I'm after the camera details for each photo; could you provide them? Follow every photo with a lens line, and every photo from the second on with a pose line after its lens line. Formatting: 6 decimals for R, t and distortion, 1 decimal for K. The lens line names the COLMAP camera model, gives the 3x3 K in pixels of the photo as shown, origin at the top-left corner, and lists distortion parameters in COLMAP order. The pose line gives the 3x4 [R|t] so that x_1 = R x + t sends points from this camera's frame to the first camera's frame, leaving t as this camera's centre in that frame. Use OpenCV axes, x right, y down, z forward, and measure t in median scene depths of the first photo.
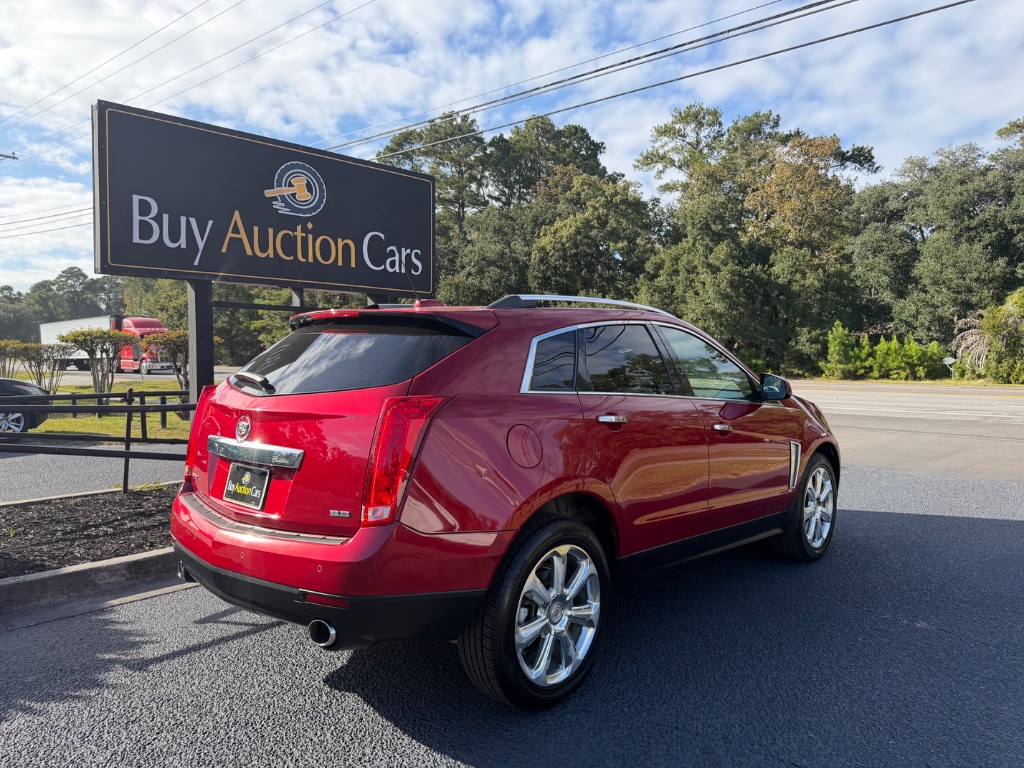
lens RADIAL K [[721.7, 0, 518.2], [0, 721.7, 394.6], [0, 0, 1]] dist [0.035914, -0.050274]
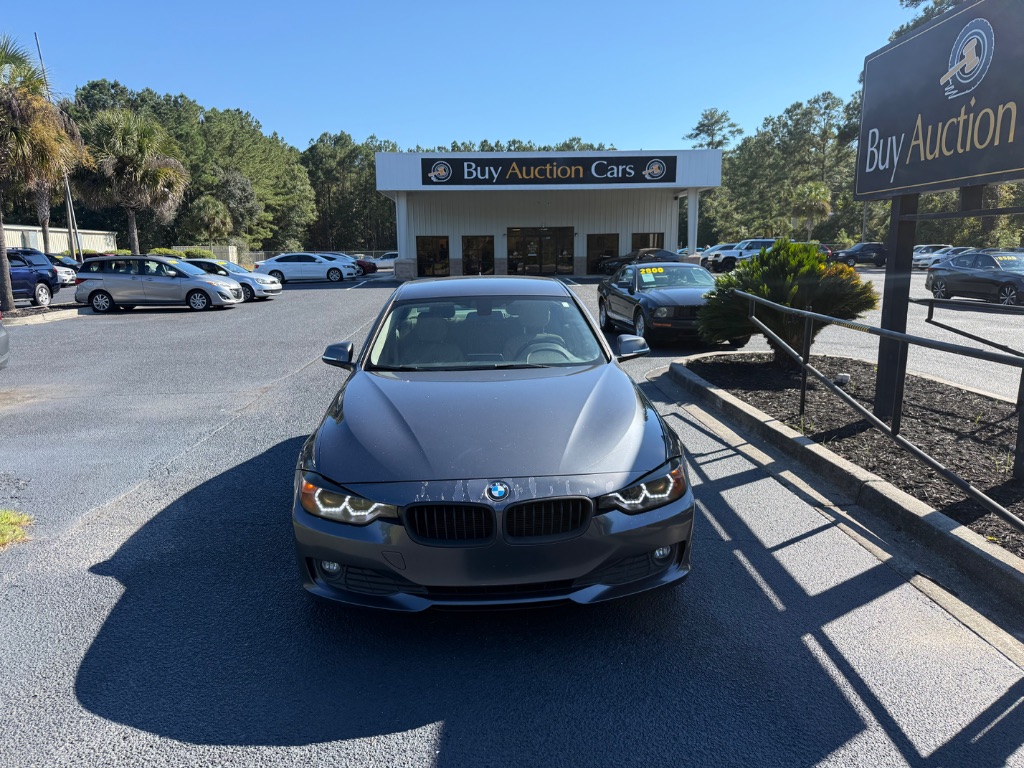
lens RADIAL K [[721.7, 0, 506.6], [0, 721.7, 387.7], [0, 0, 1]] dist [0.035914, -0.050274]
pose [[-0.714552, 0.134581, -0.686516, 0.285175], [-0.025156, 0.975744, 0.217463, -0.042320], [0.699130, 0.172659, -0.693834, 0.563288]]
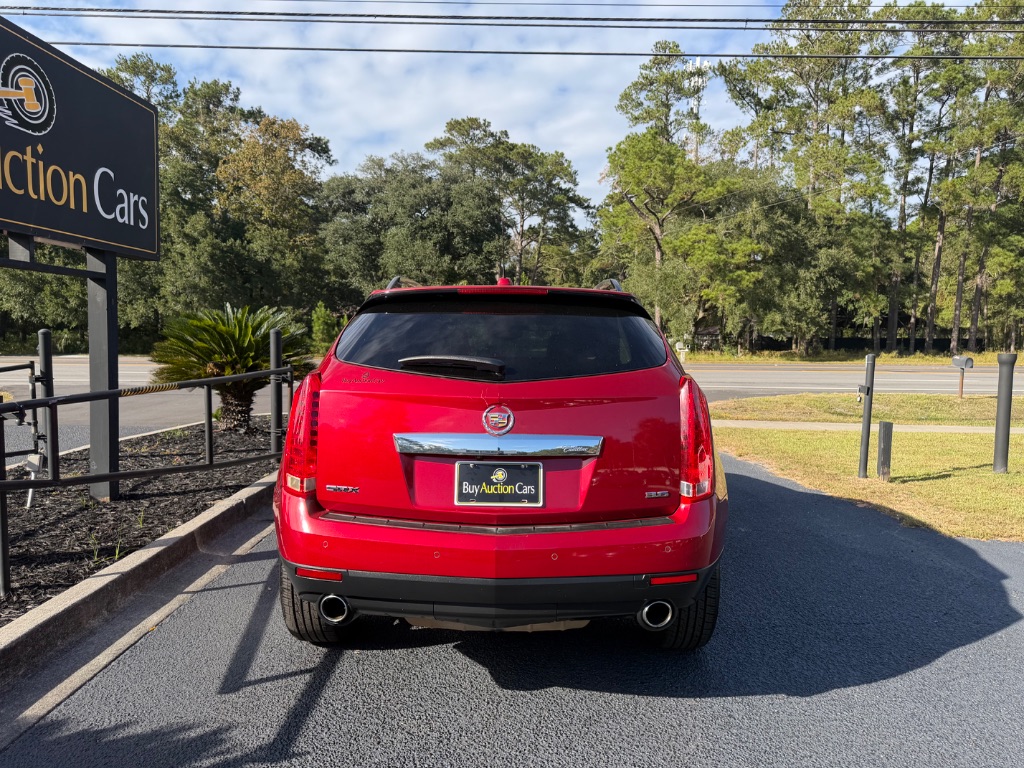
lens RADIAL K [[721.7, 0, 511.8], [0, 721.7, 393.9], [0, 0, 1]] dist [0.035914, -0.050274]
pose [[0.745217, -0.046259, 0.665216, -0.194529], [0.026400, 0.998855, 0.039885, -0.003601], [-0.666300, -0.012161, 0.745585, 0.070422]]
